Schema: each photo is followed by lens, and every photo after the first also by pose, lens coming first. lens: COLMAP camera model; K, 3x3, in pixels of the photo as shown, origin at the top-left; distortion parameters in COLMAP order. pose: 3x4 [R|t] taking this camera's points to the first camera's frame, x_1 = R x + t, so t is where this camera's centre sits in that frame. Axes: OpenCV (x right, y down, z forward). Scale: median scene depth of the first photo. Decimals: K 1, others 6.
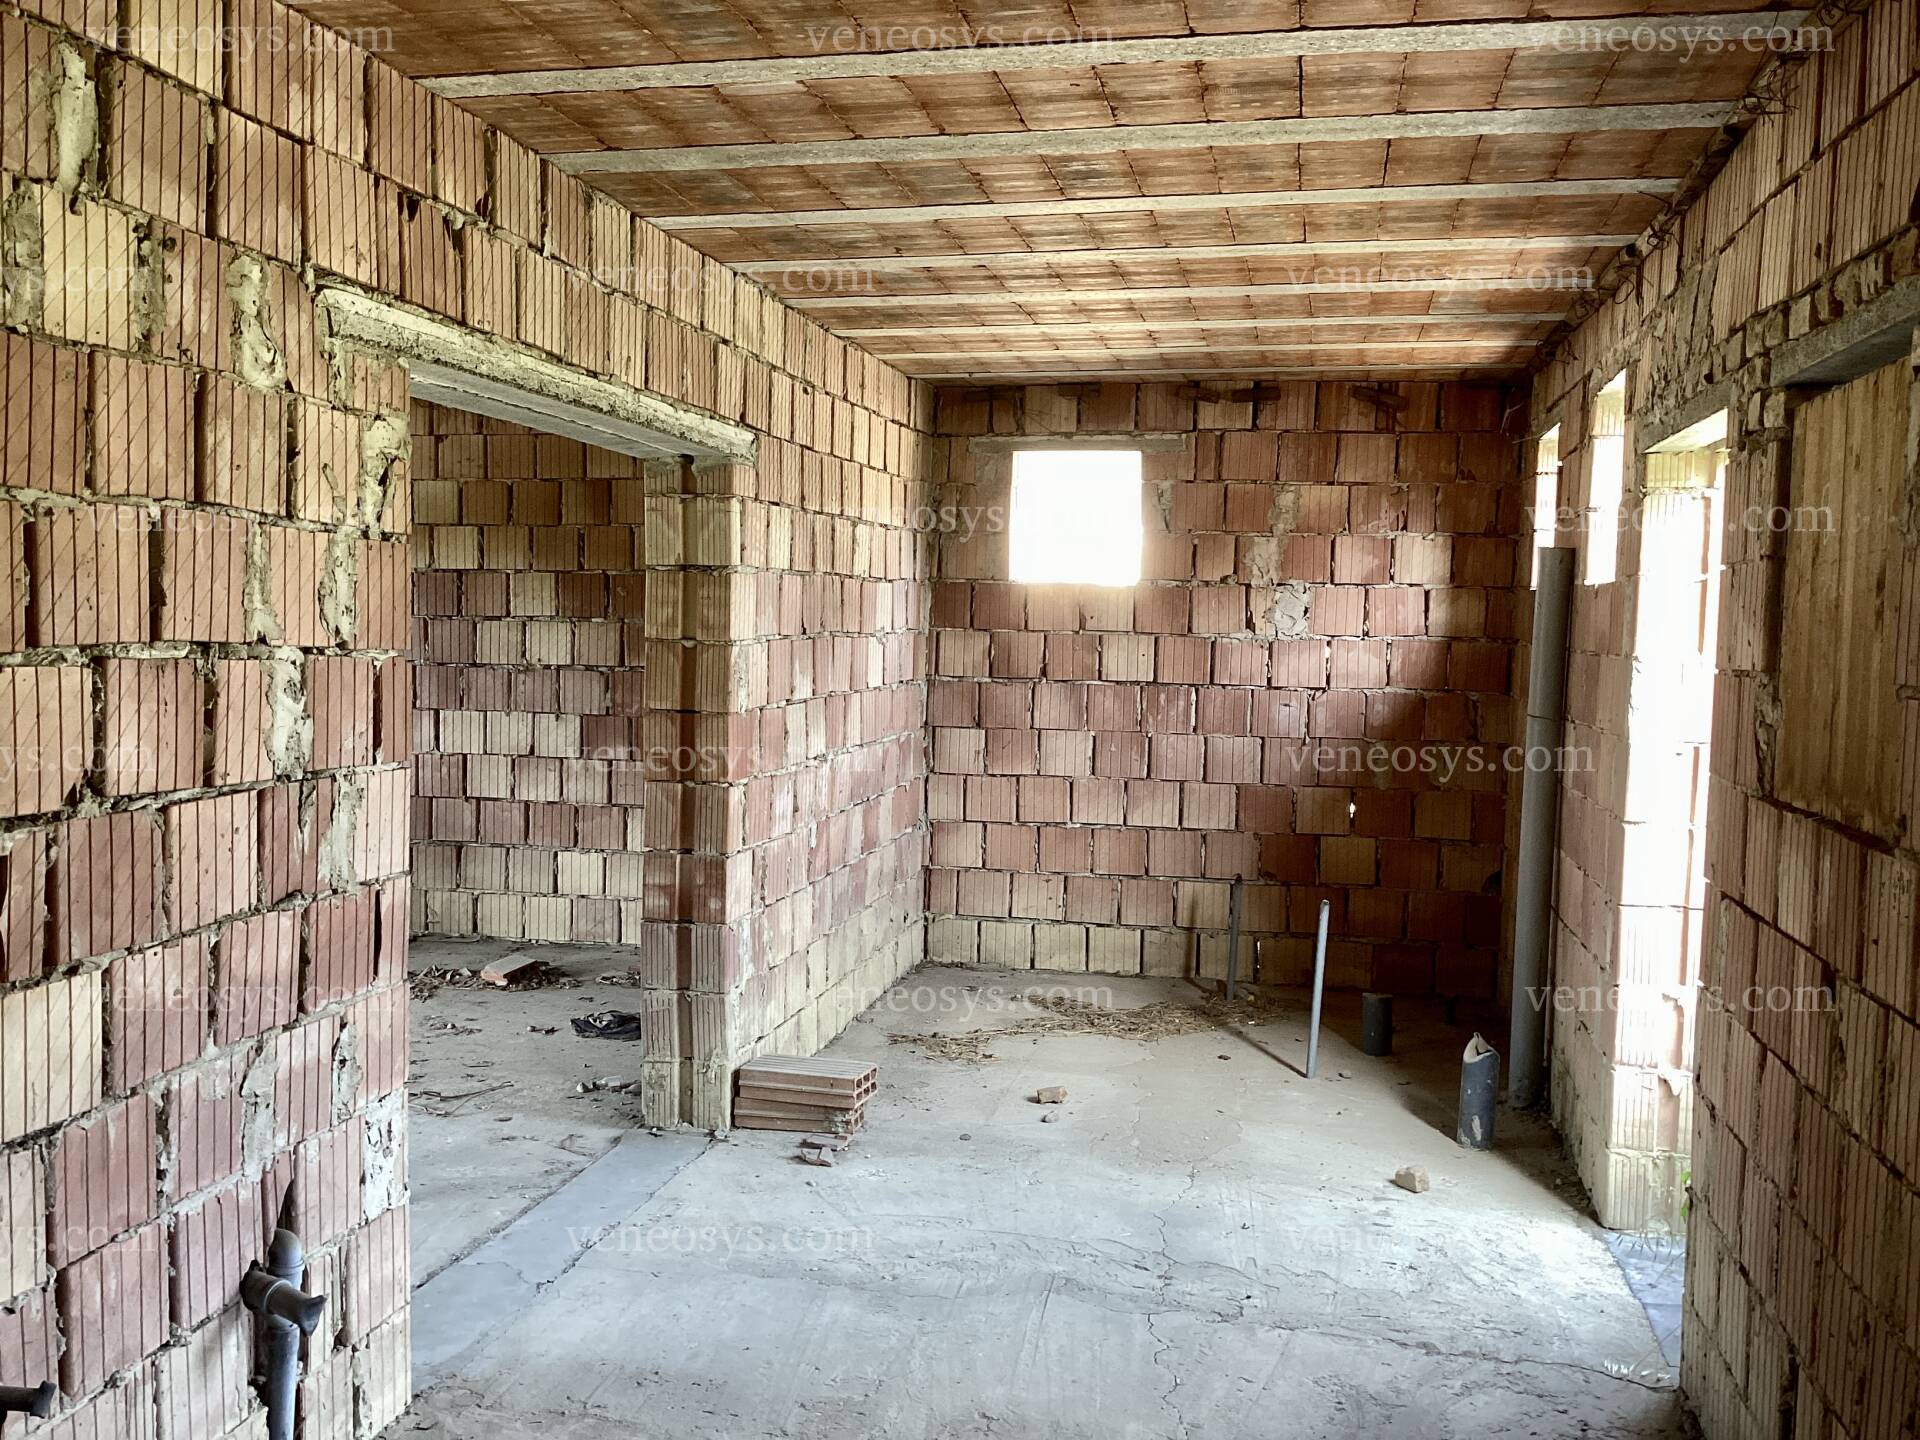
lens RADIAL K [[1800.2, 0, 960.9], [0, 1800.2, 762.5], [0, 0, 1]] dist [0.037475, 0.000000]
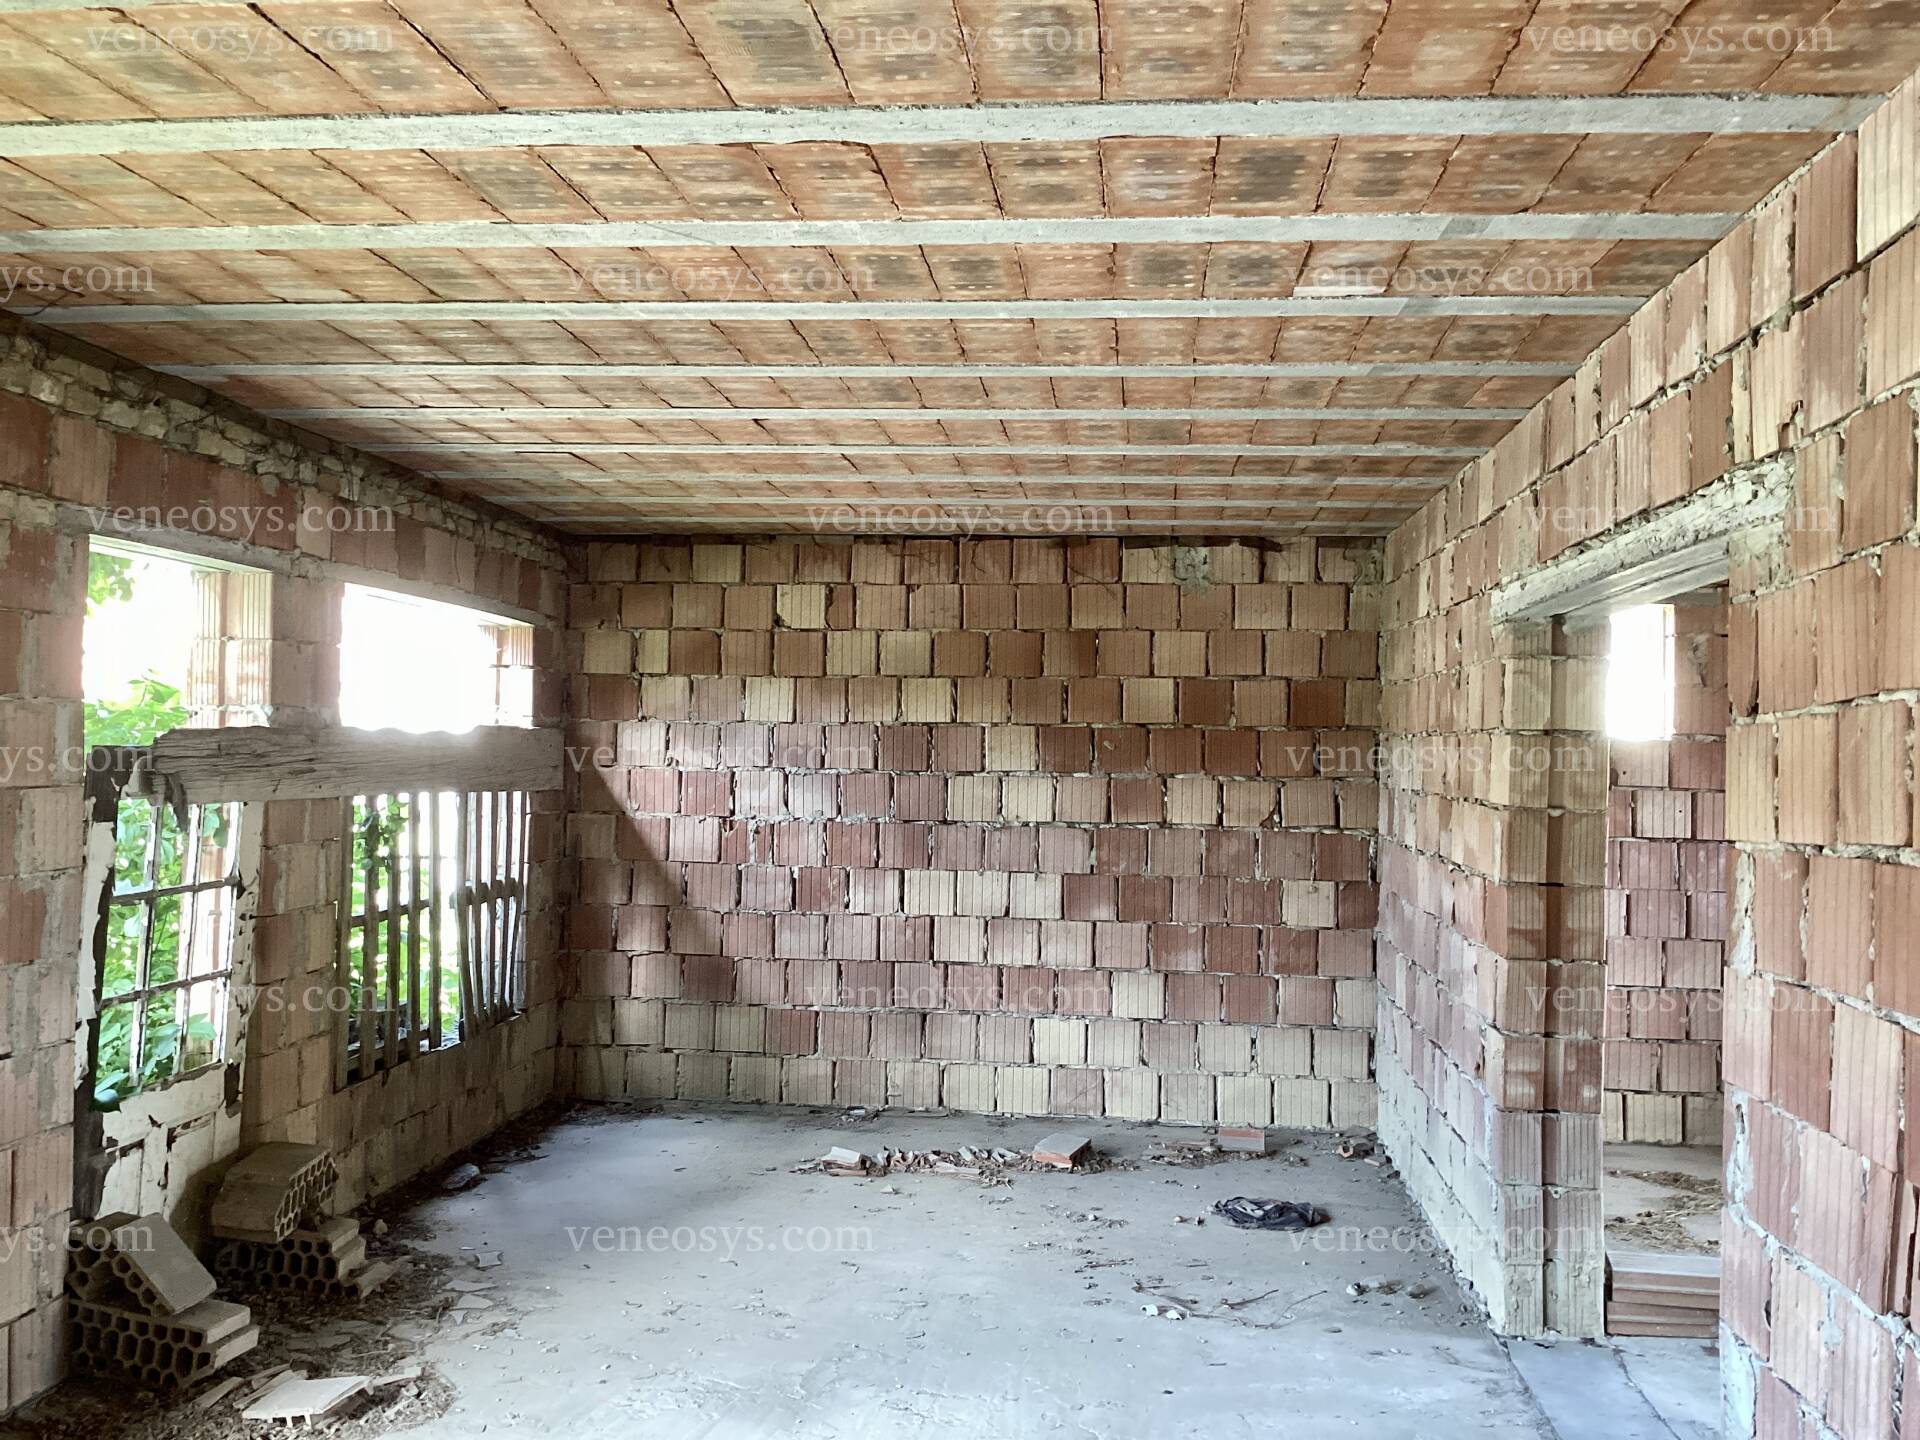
lens RADIAL K [[1800.2, 0, 971.8], [0, 1800.2, 750.5], [0, 0, 1]] dist [0.037475, 0.000000]
pose [[0.996686, -0.001198, 0.081338, -0.336213], [0.007715, 0.996776, -0.079857, -0.015892], [-0.080981, 0.080220, 0.993482, 0.050582]]
